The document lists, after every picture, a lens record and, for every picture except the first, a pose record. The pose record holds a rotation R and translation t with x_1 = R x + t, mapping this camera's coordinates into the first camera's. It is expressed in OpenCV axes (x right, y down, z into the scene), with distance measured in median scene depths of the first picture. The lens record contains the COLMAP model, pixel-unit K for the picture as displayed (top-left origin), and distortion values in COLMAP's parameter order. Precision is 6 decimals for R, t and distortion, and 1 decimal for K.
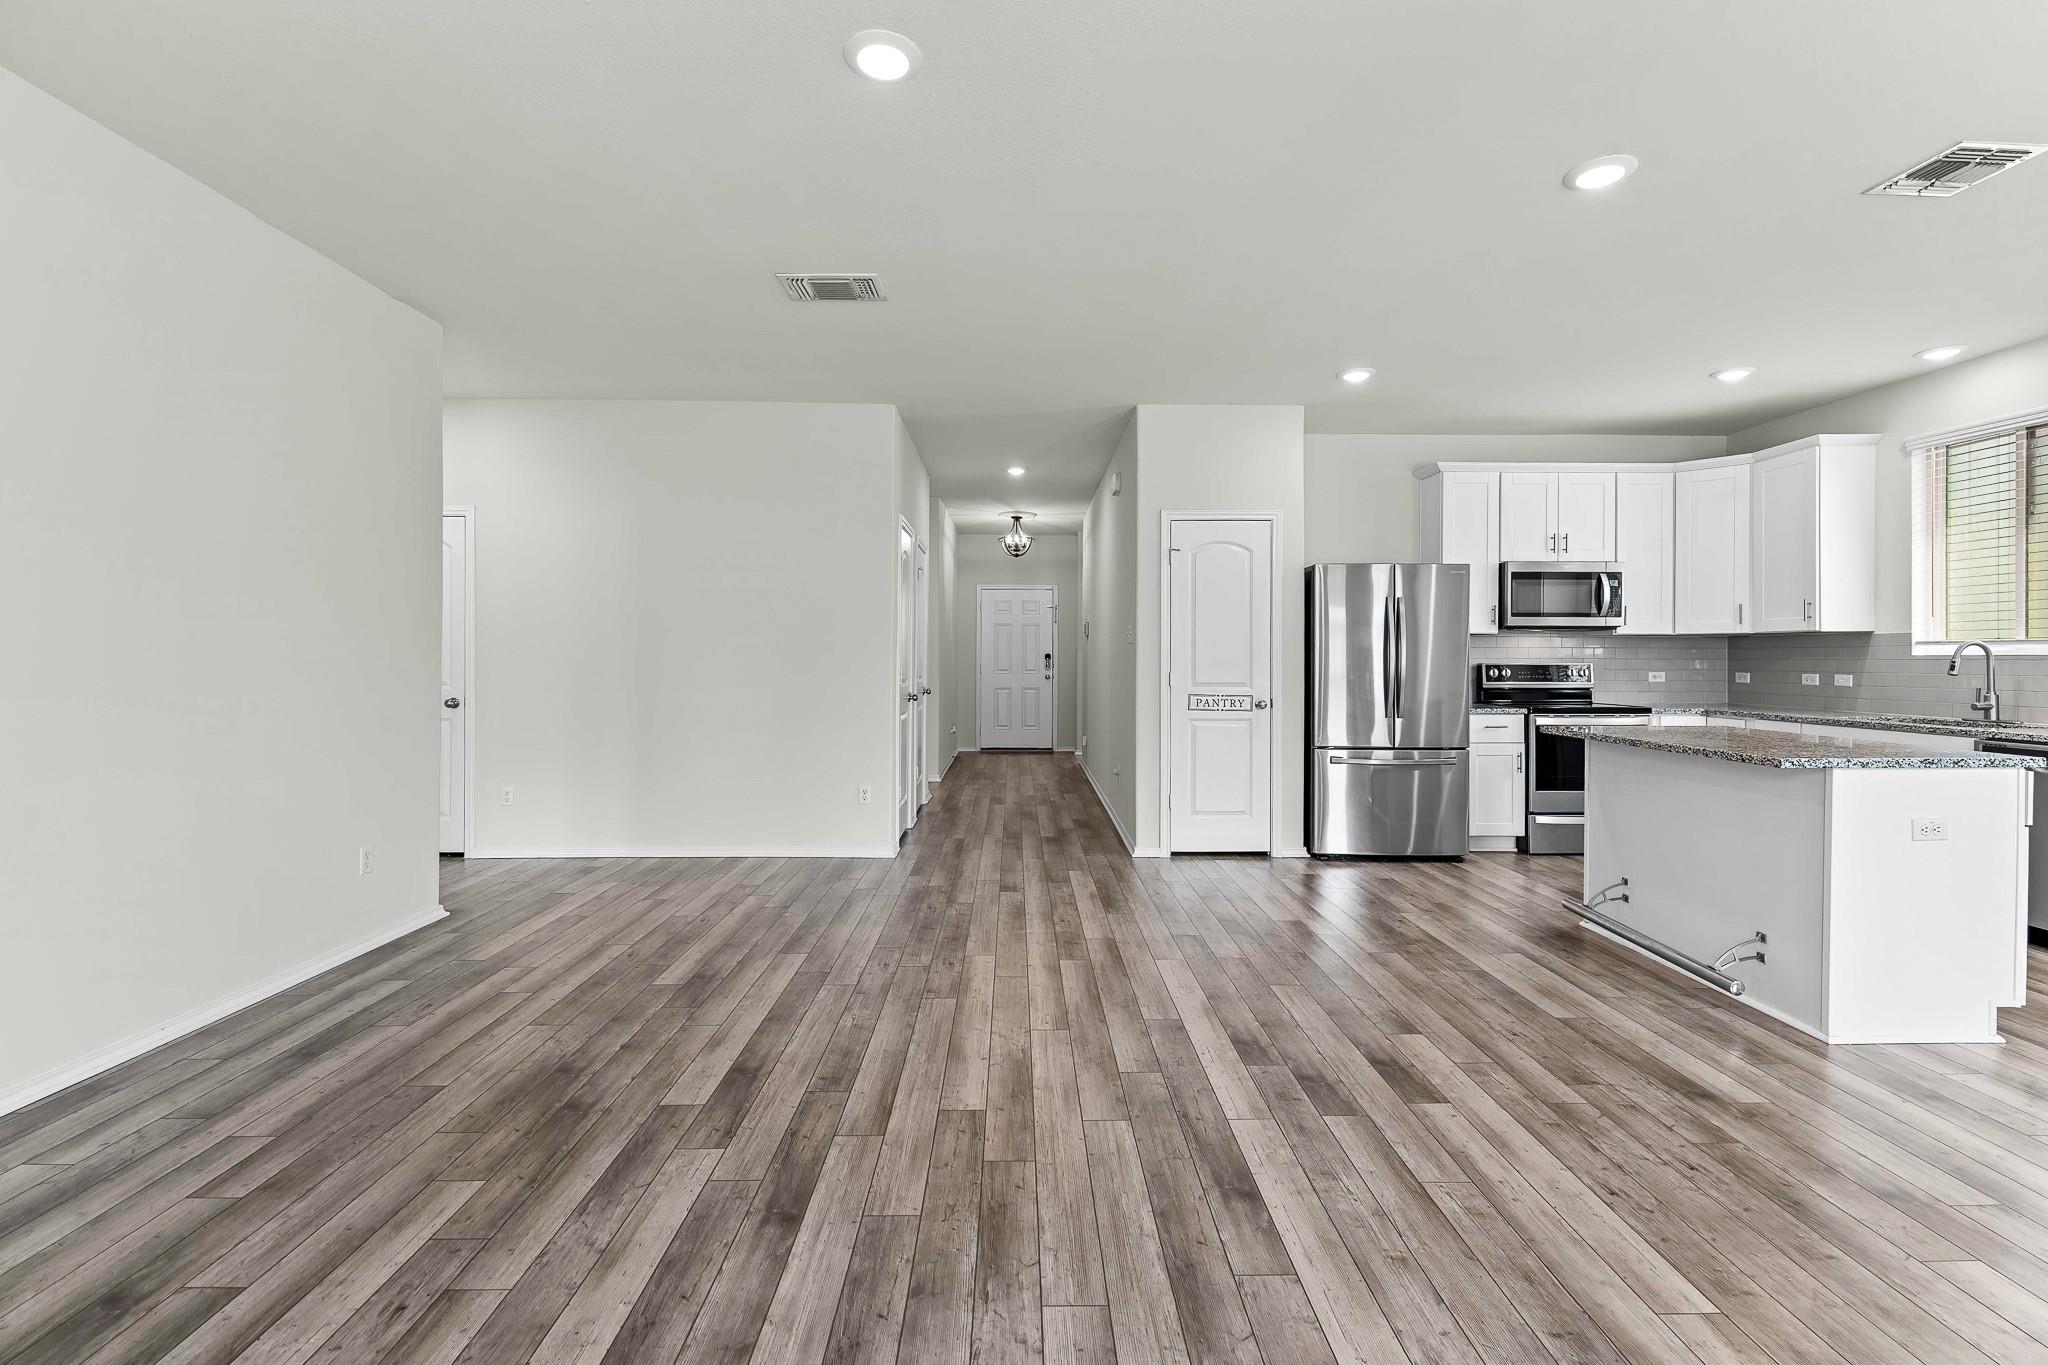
lens RADIAL K [[883.0, 0, 1019.1], [0, 883.0, 660.2], [0, 0, 1]] dist [0.008873, -0.006954]
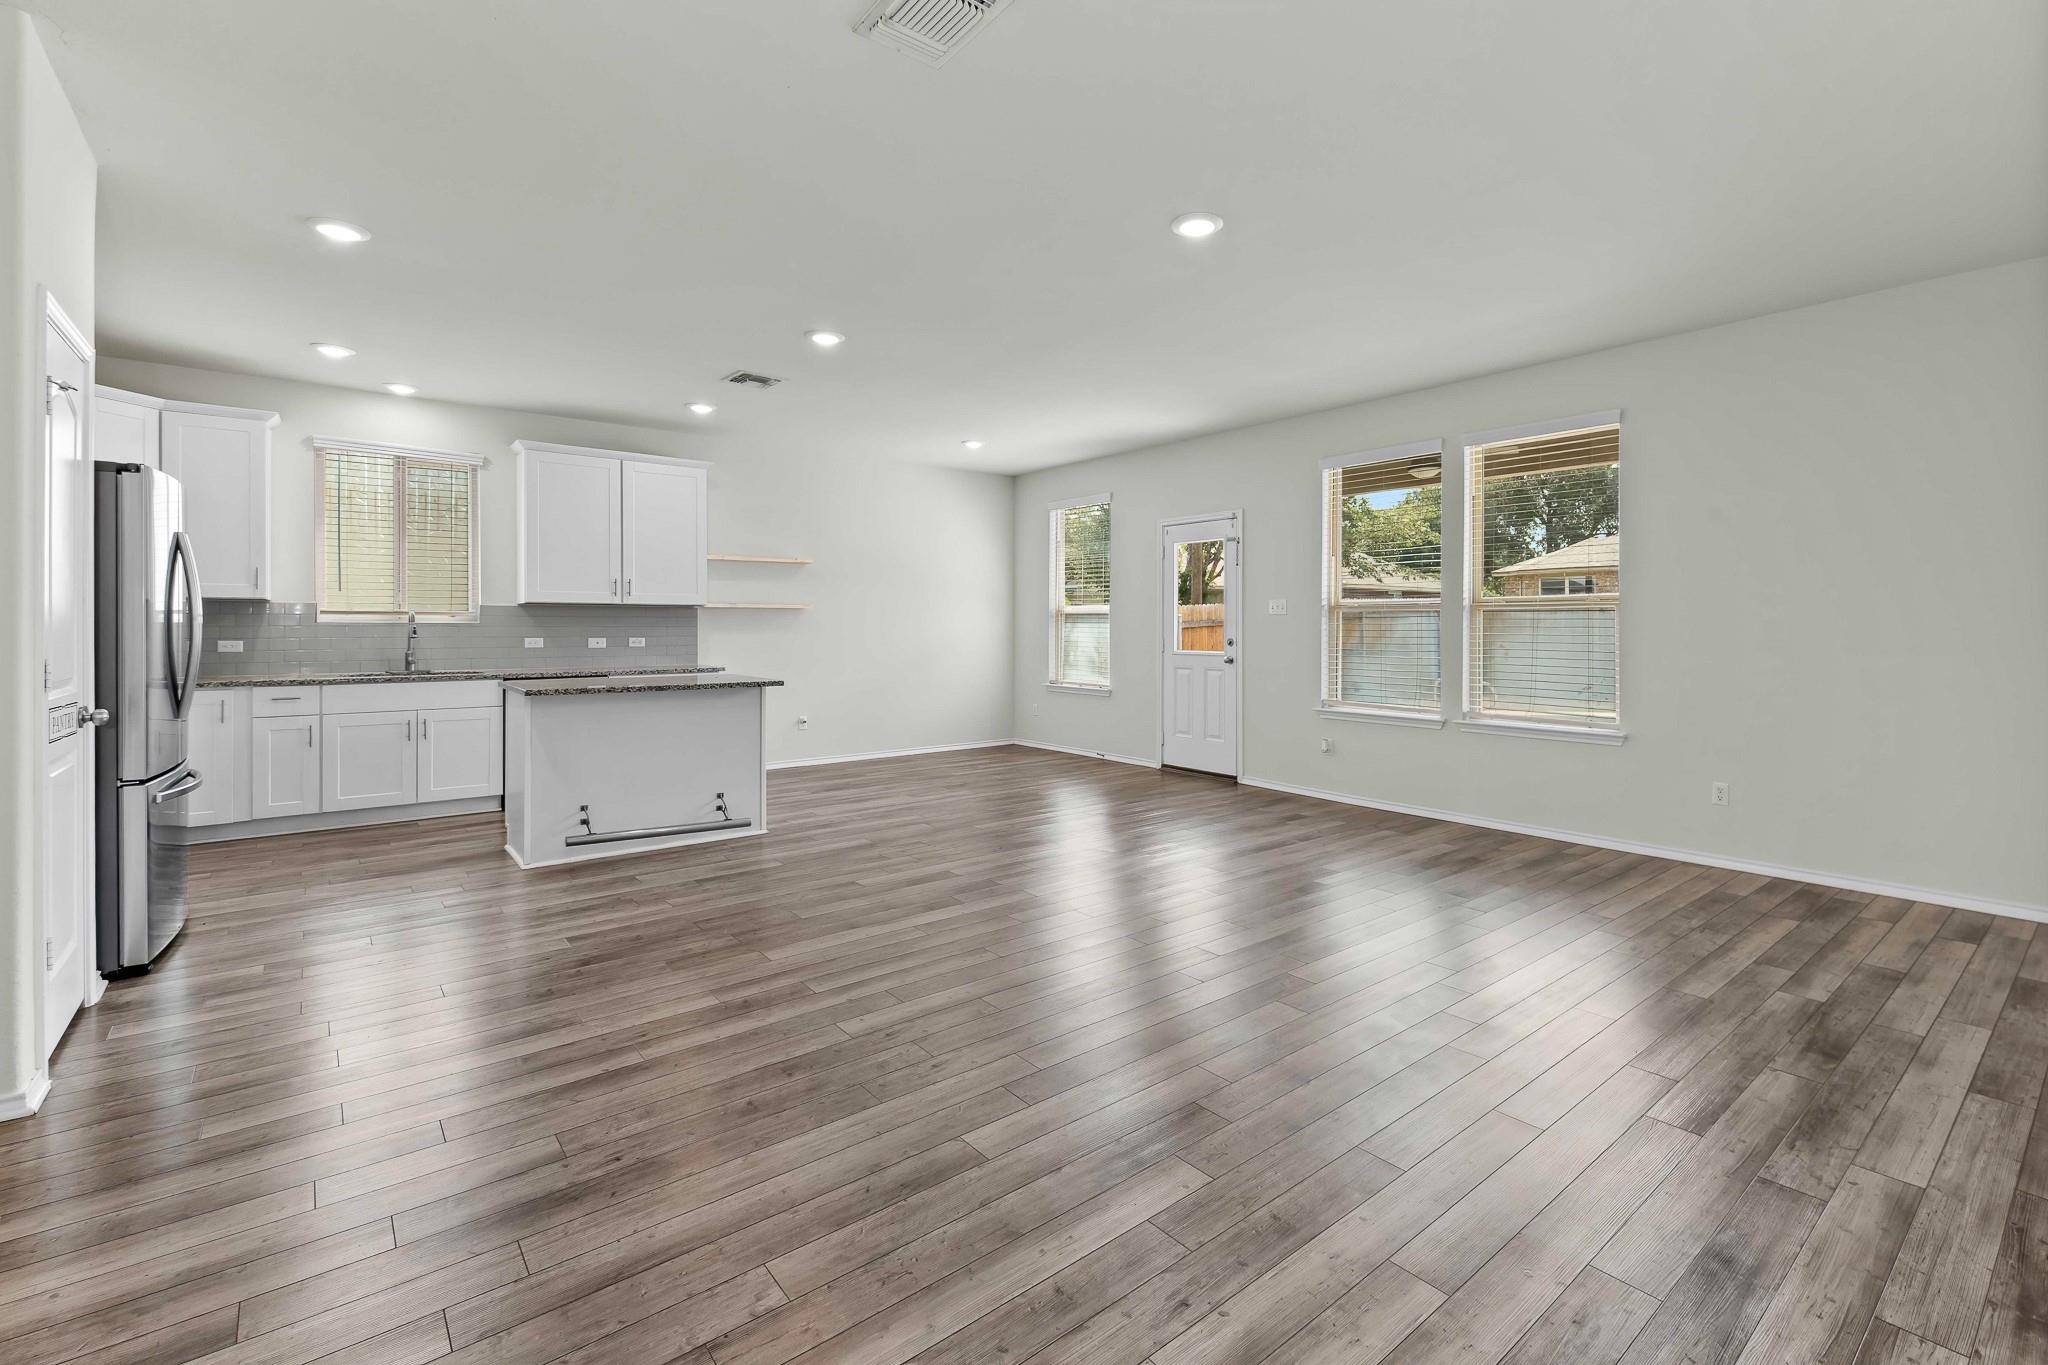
lens RADIAL K [[892.1, 0, 1090.7], [0, 892.1, 628.2], [0, 0, 1]] dist [0.001200, -0.000058]
pose [[-0.645001, -0.006519, 0.764154, -0.680490], [0.001179, 0.999954, 0.009525, -0.010127], [-0.764181, 0.007045, -0.644964, 1.201220]]
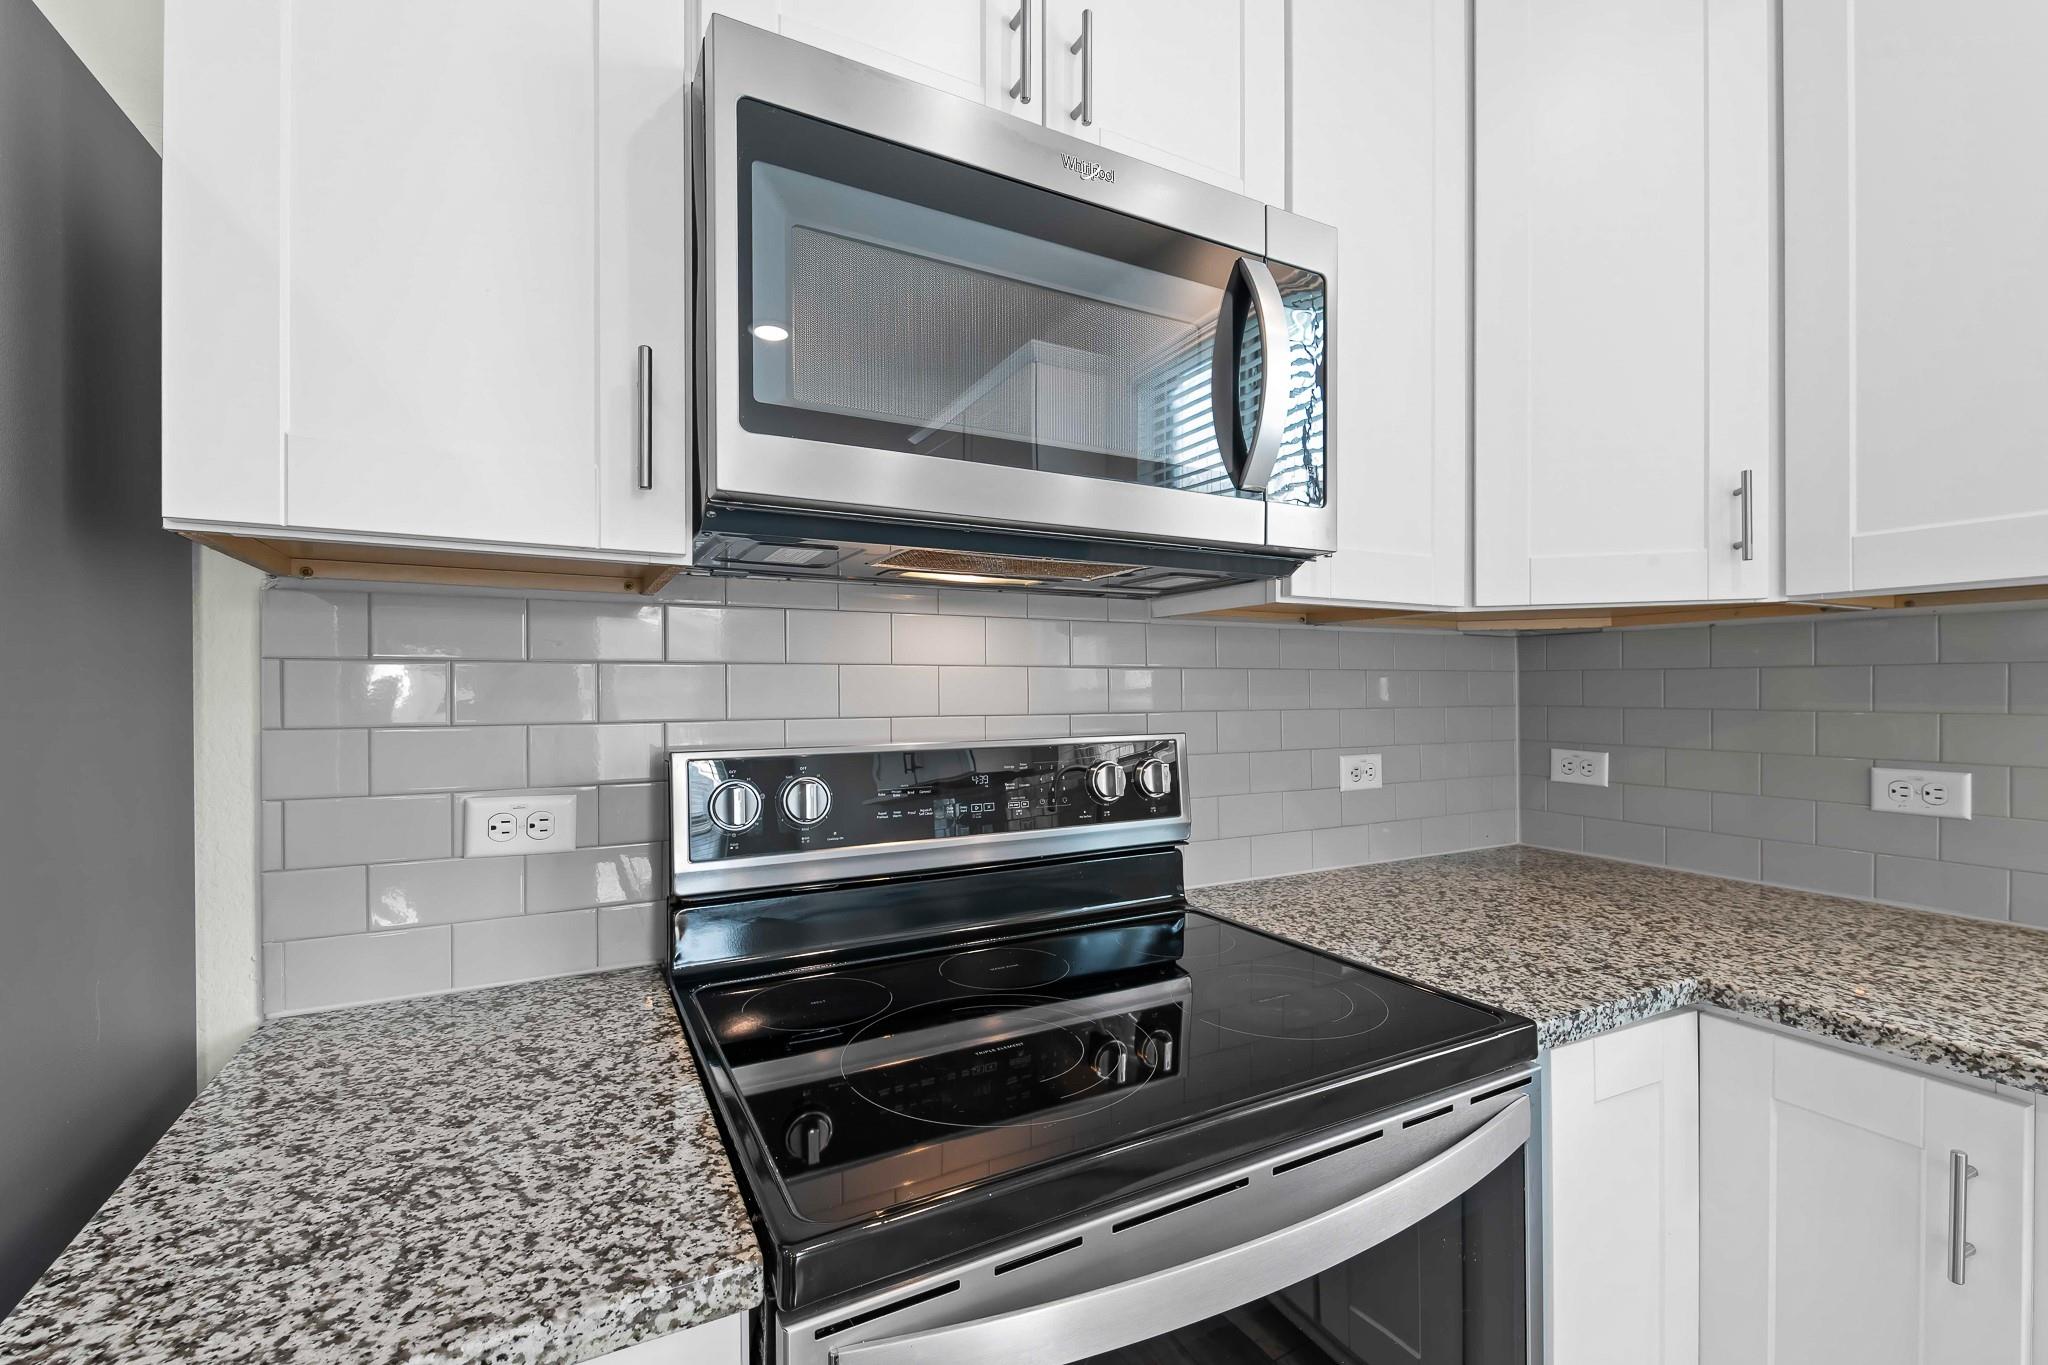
lens RADIAL K [[882.5, 0, 1024.0], [0, 882.5, 682.5], [0, 0, 1]] dist [-0.000479, -0.000192]
pose [[0.883986, -0.001401, 0.467511, 0.762088], [0.007918, 0.999897, -0.011977, -0.011201], [-0.467447, 0.014289, 0.883906, 1.235263]]
